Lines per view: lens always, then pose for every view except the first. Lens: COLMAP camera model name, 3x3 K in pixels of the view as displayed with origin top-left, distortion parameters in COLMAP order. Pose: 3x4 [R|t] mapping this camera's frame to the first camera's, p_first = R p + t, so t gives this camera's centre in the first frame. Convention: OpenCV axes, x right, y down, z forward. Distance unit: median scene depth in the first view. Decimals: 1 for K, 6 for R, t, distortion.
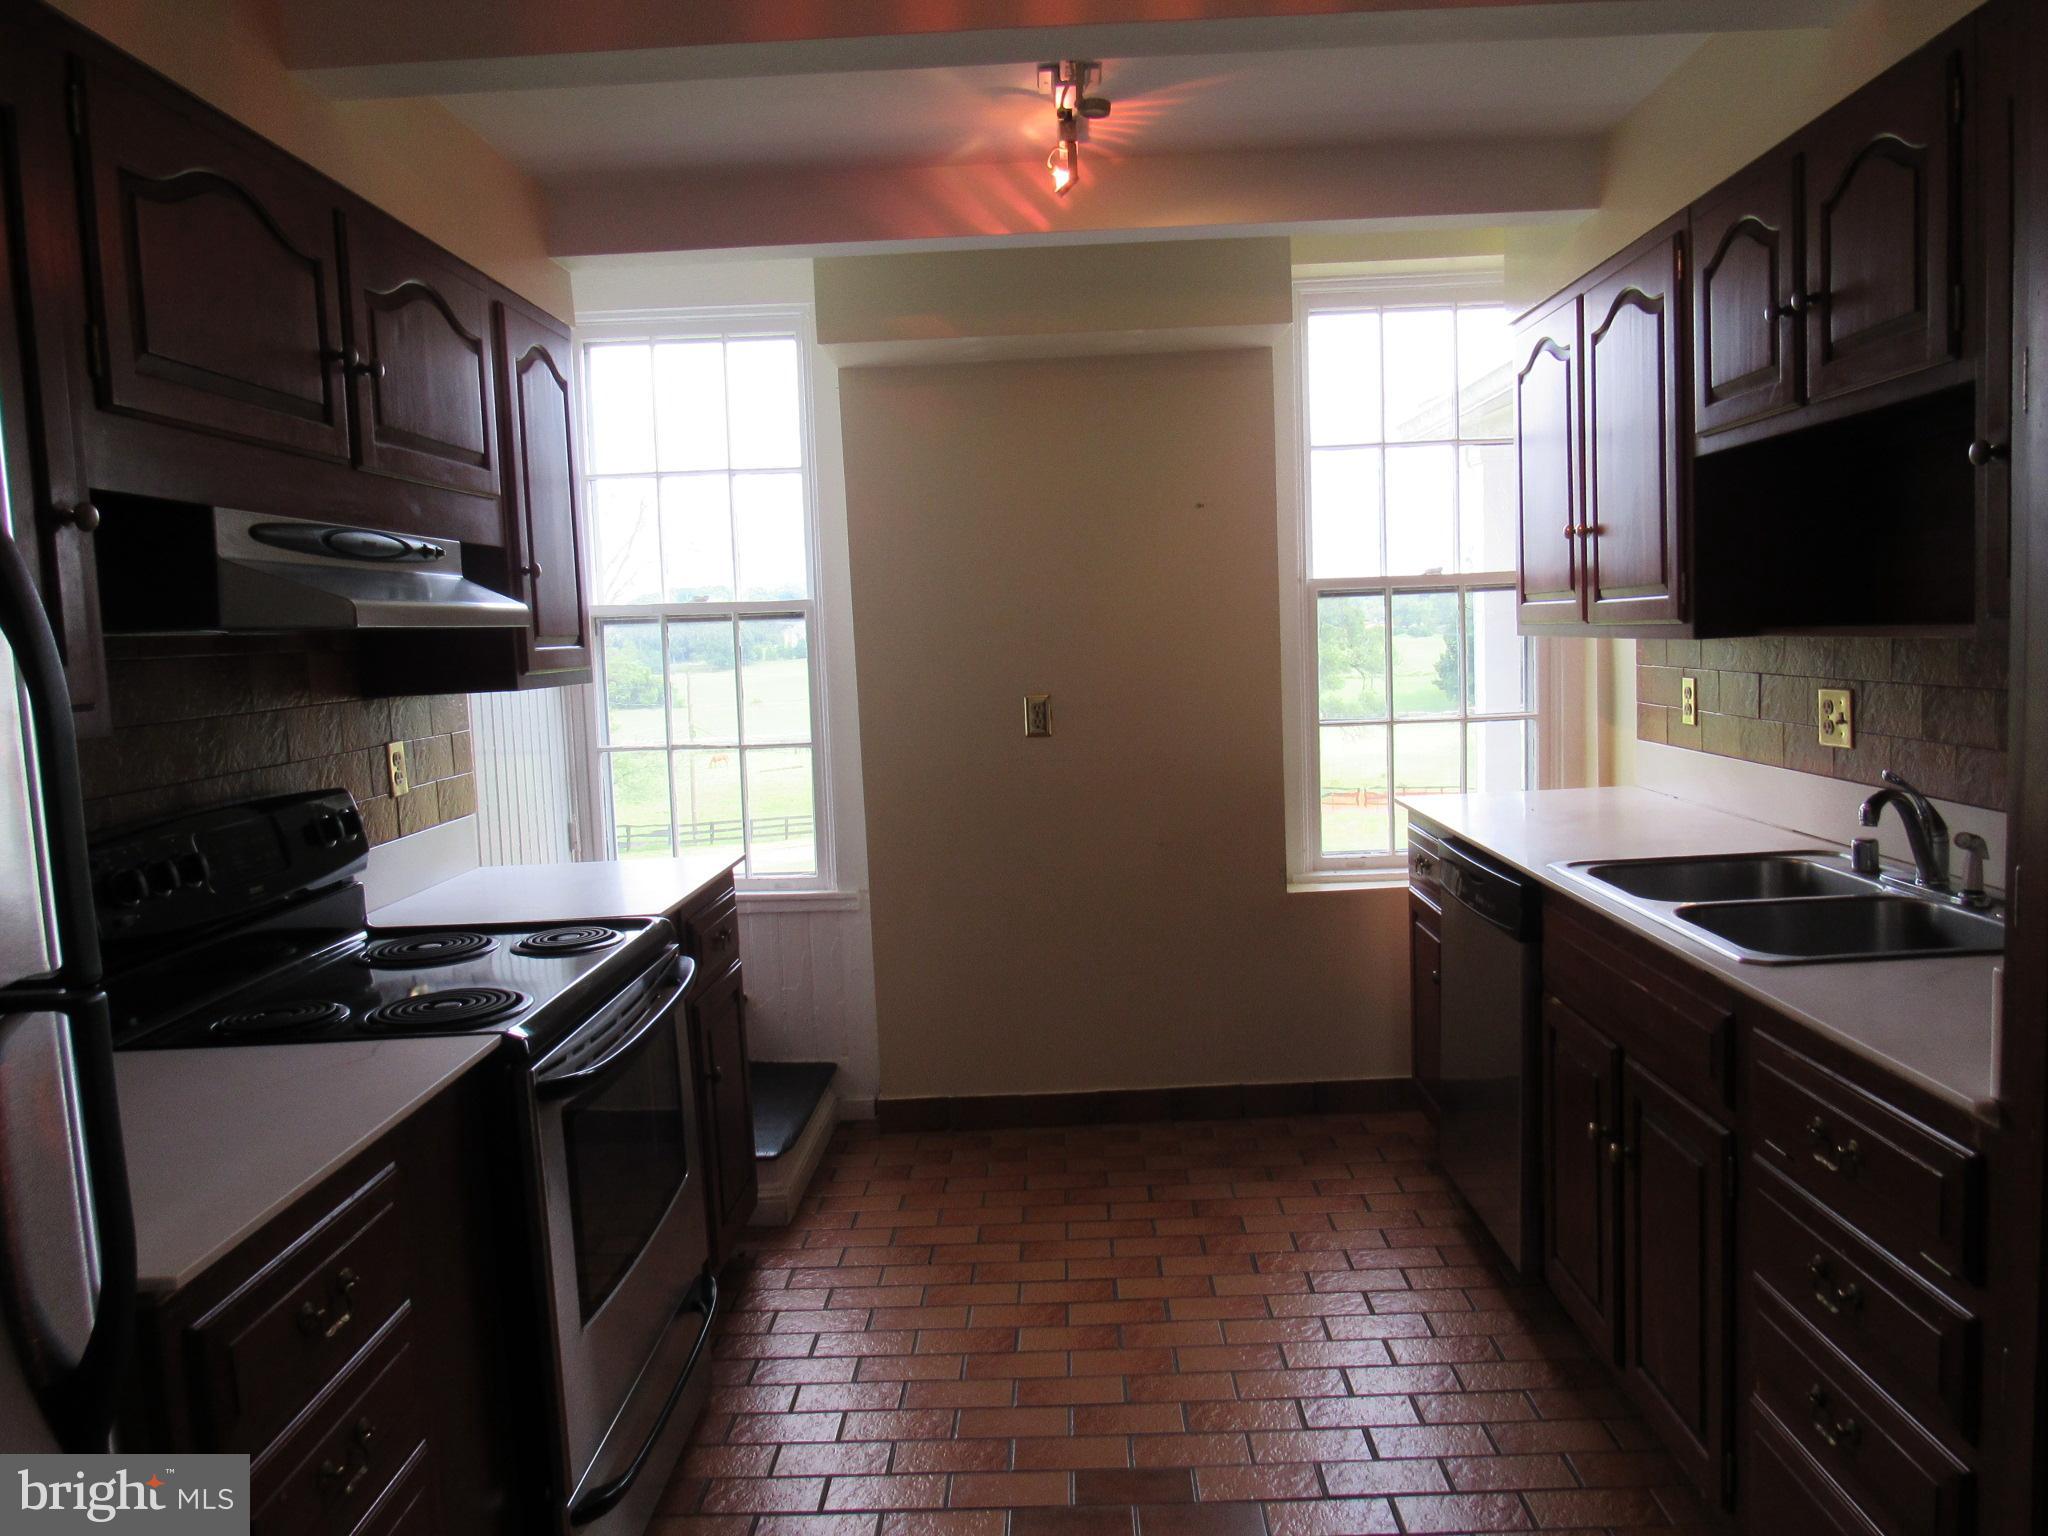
lens RADIAL K [[1489.2, 0, 1020.0], [0, 1489.2, 765.0], [0, 0, 1]] dist [-0.007964, -0.001202]
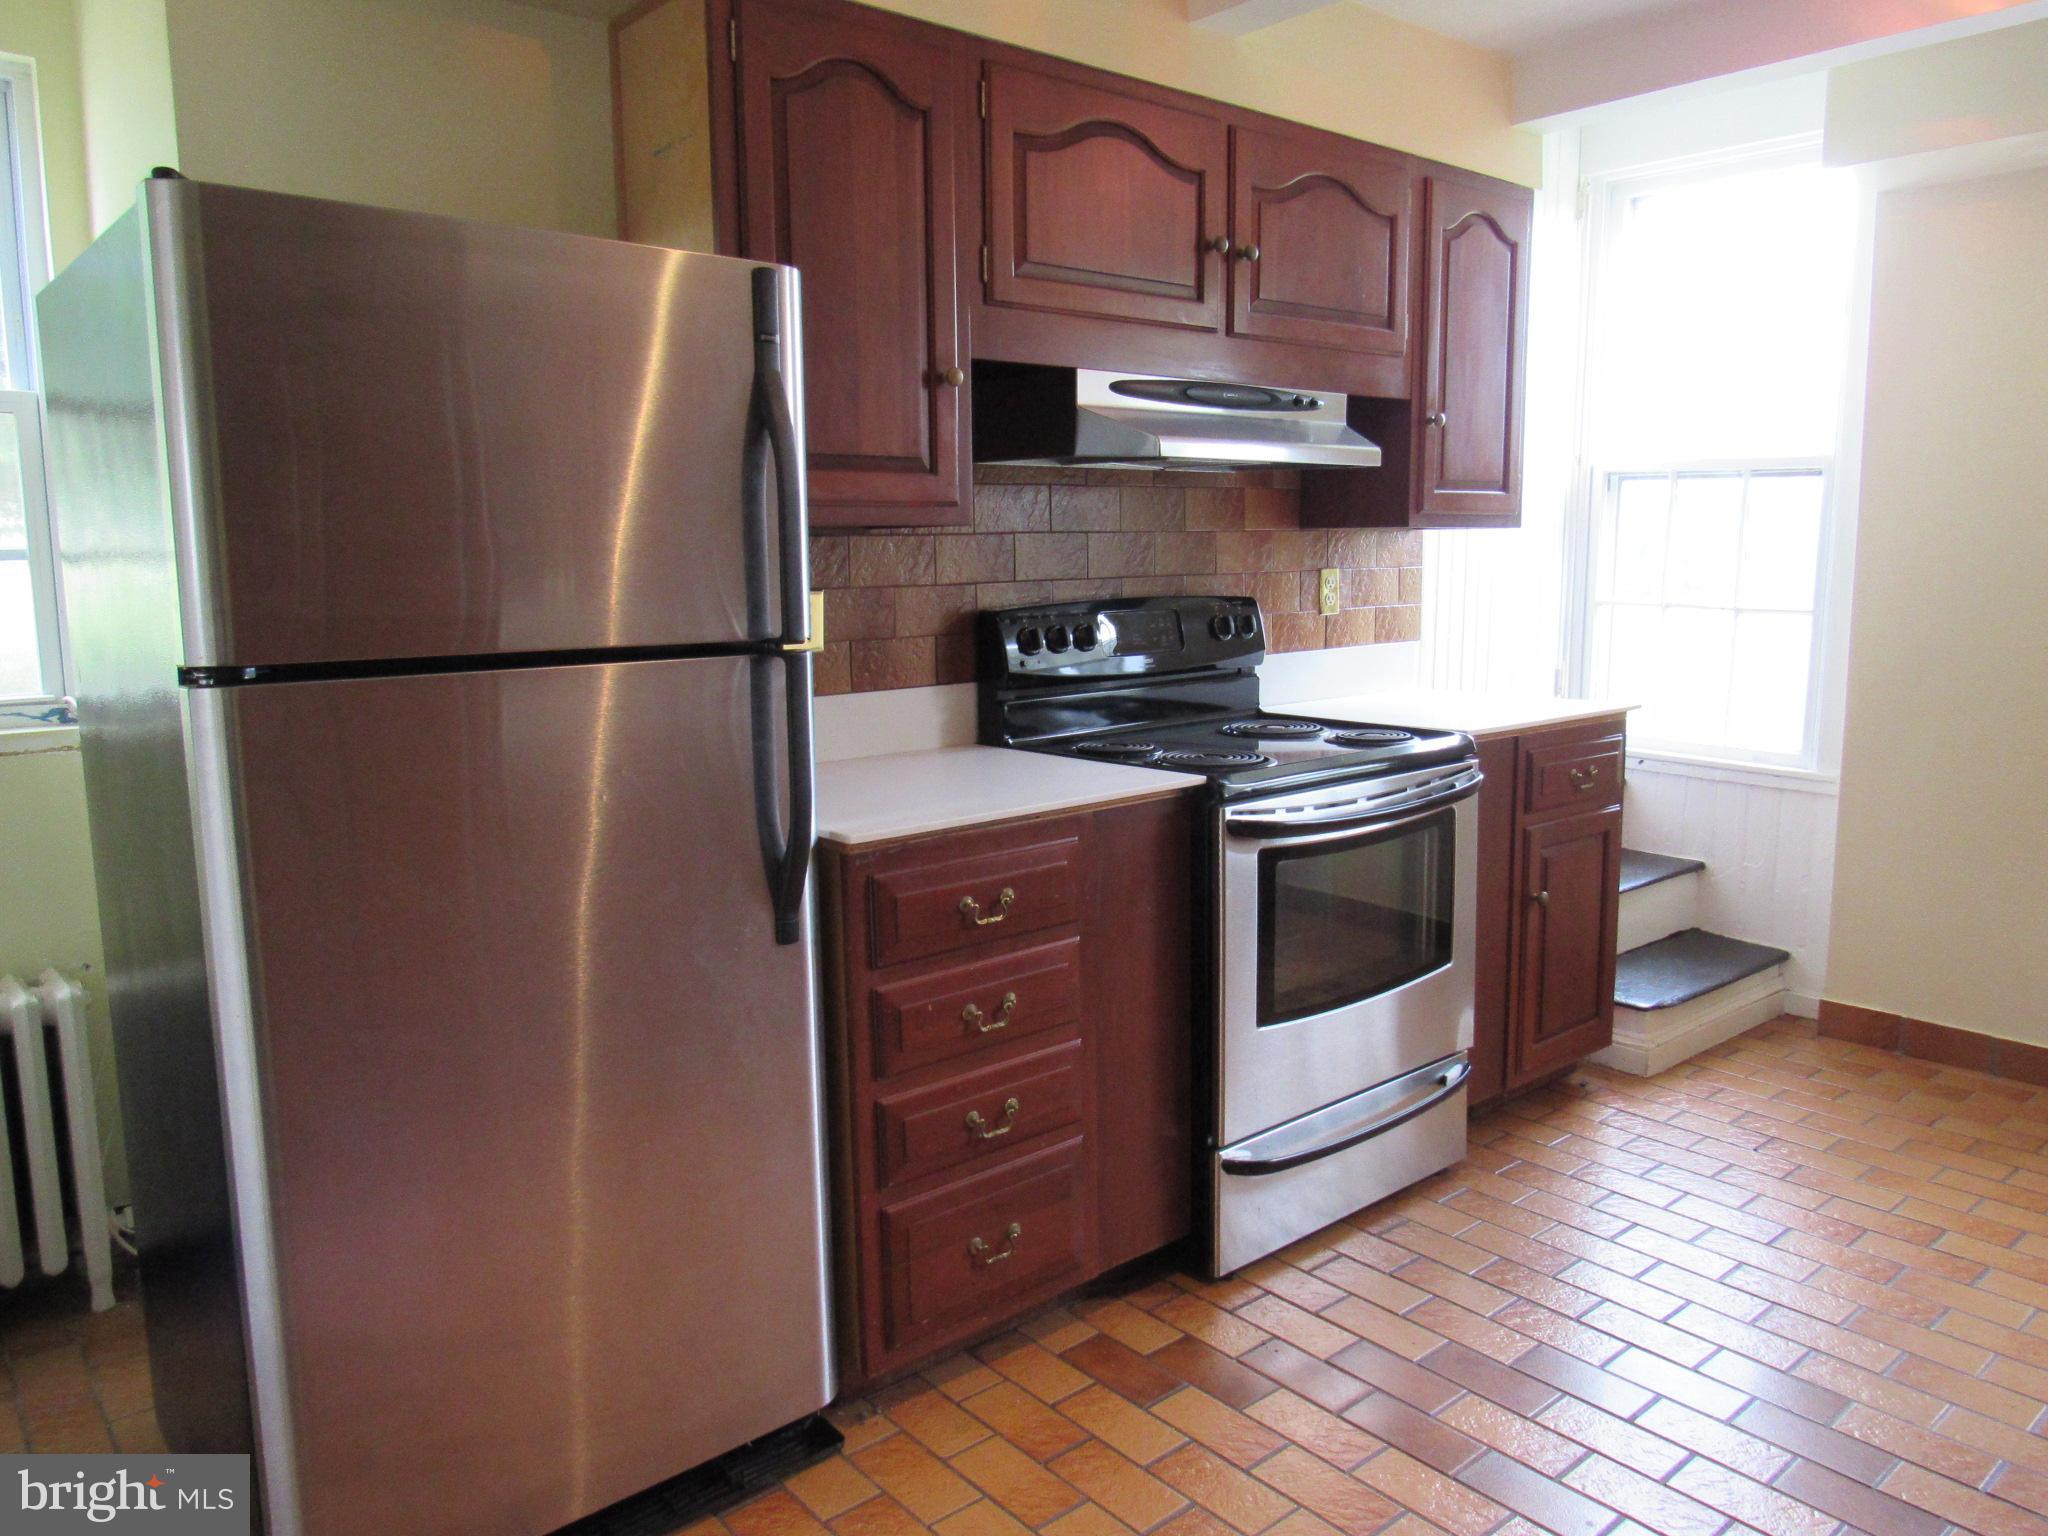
lens RADIAL K [[1489.2, 0, 1019.7], [0, 1489.2, 762.0], [0, 0, 1]] dist [-0.007964, -0.001202]
pose [[0.661494, 0.147647, -0.735273, 0.293462], [-0.090988, 0.988986, 0.116736, 0.019673], [0.744410, -0.010319, 0.667643, 0.011760]]
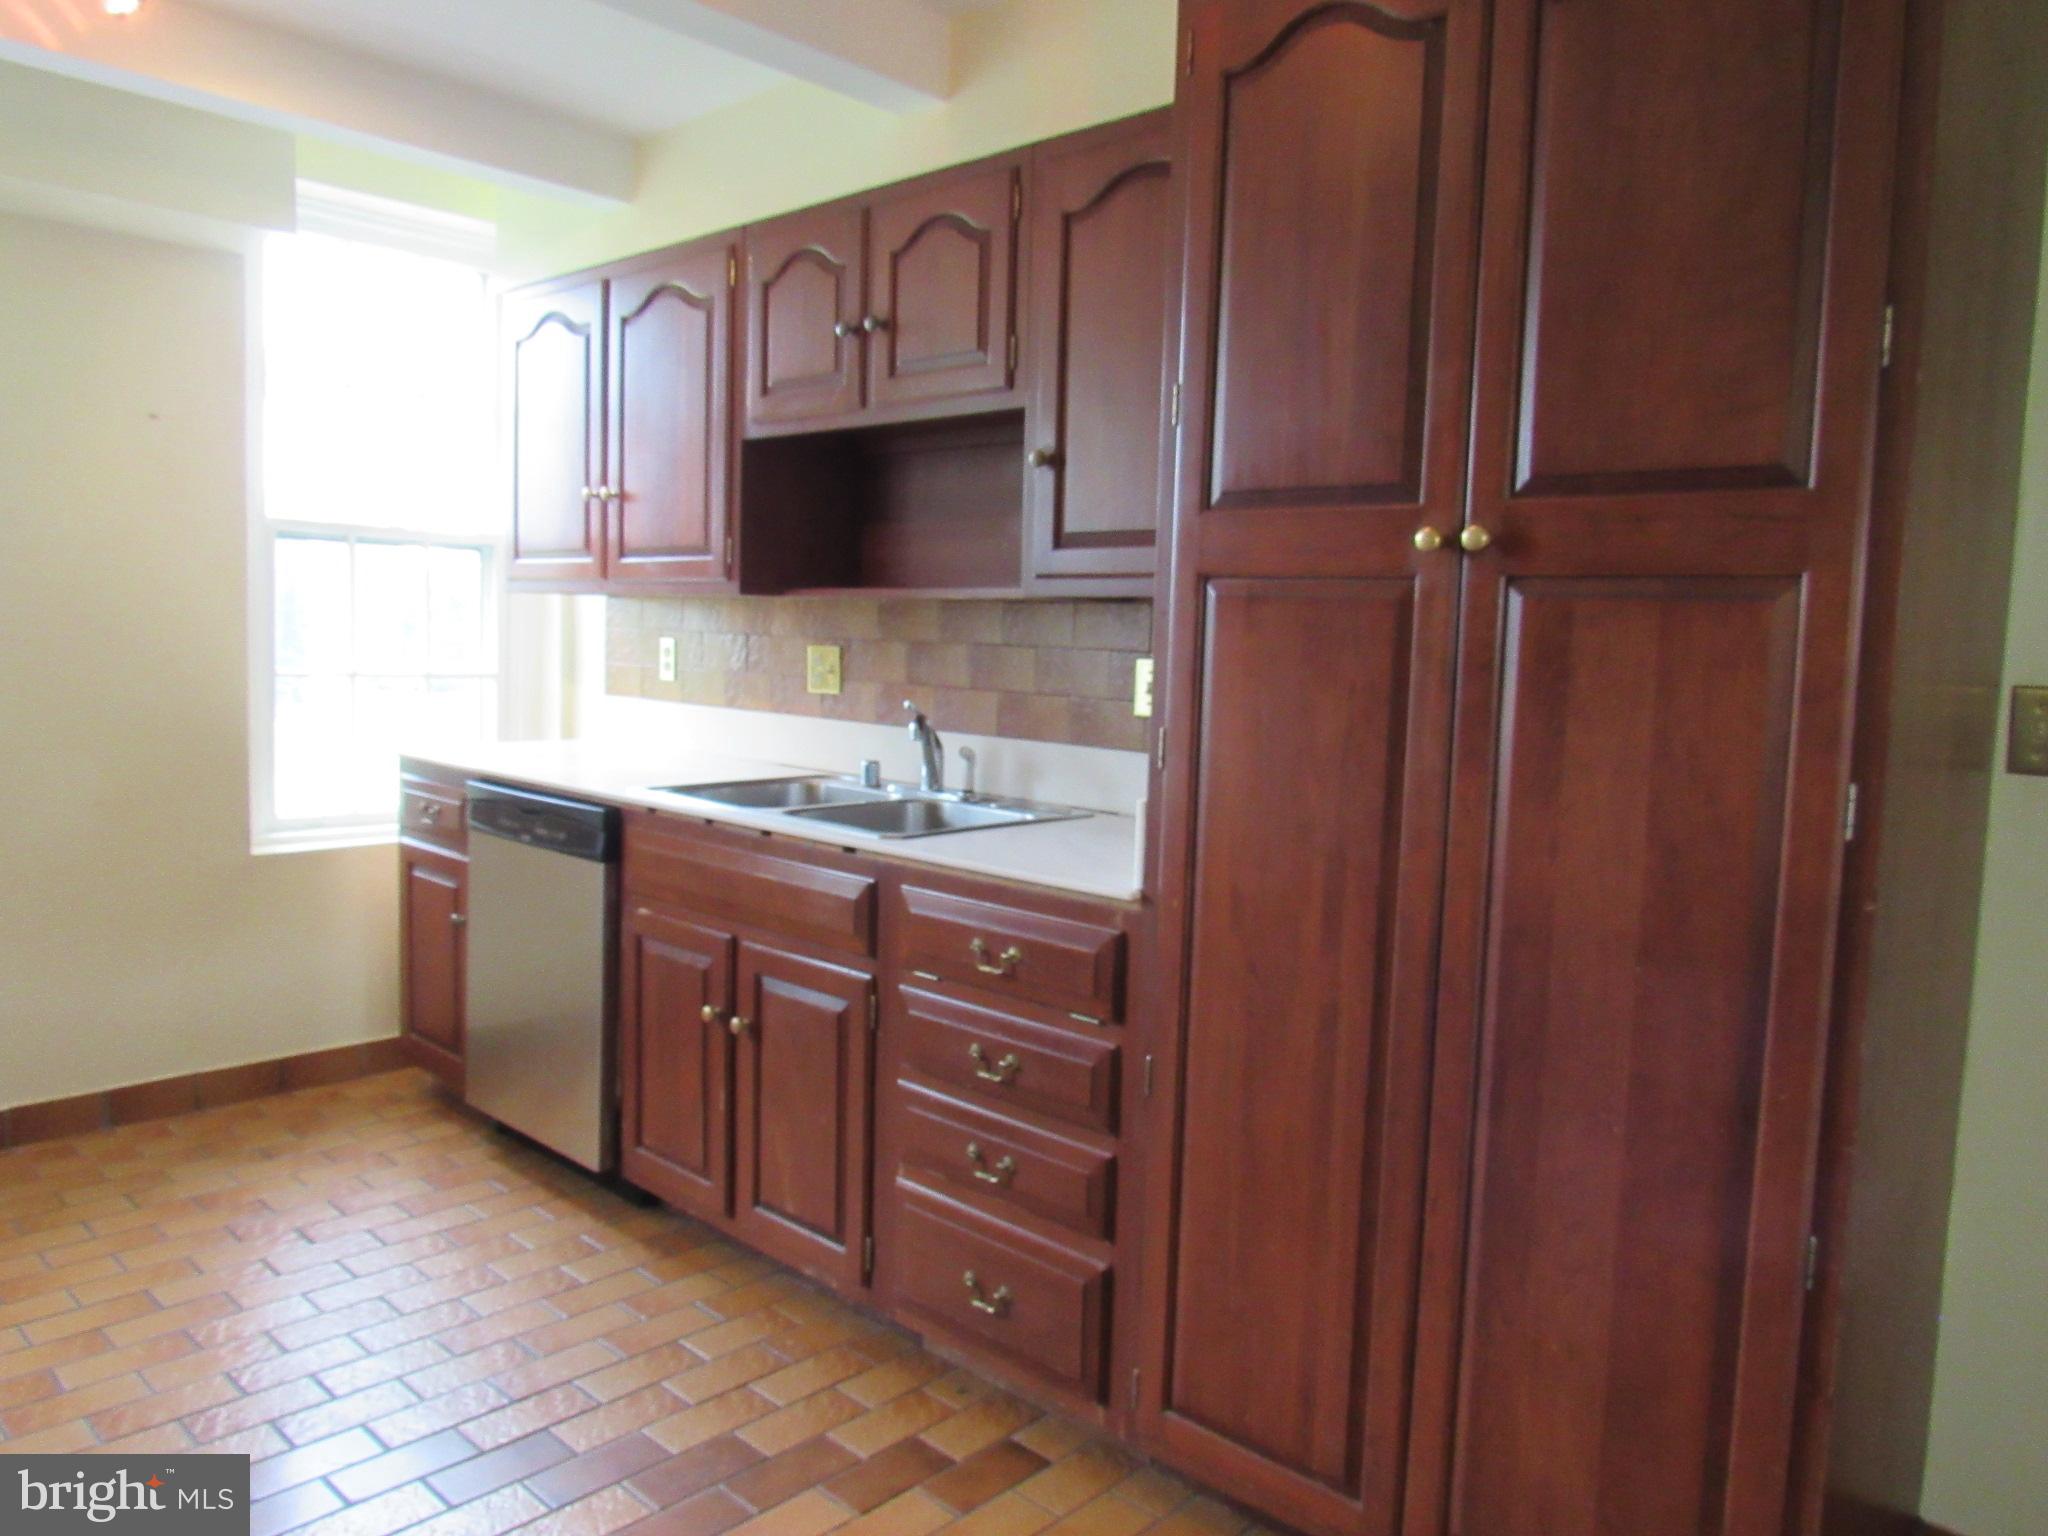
lens RADIAL K [[1489.2, 0, 1017.1], [0, 1489.2, 770.0], [0, 0, 1]] dist [-0.007964, -0.001202]
pose [[0.665160, -0.004472, 0.746687, -0.233316], [0.007693, 0.999970, -0.000864, 0.046745], [-0.746661, 0.006319, 0.665175, 0.046844]]
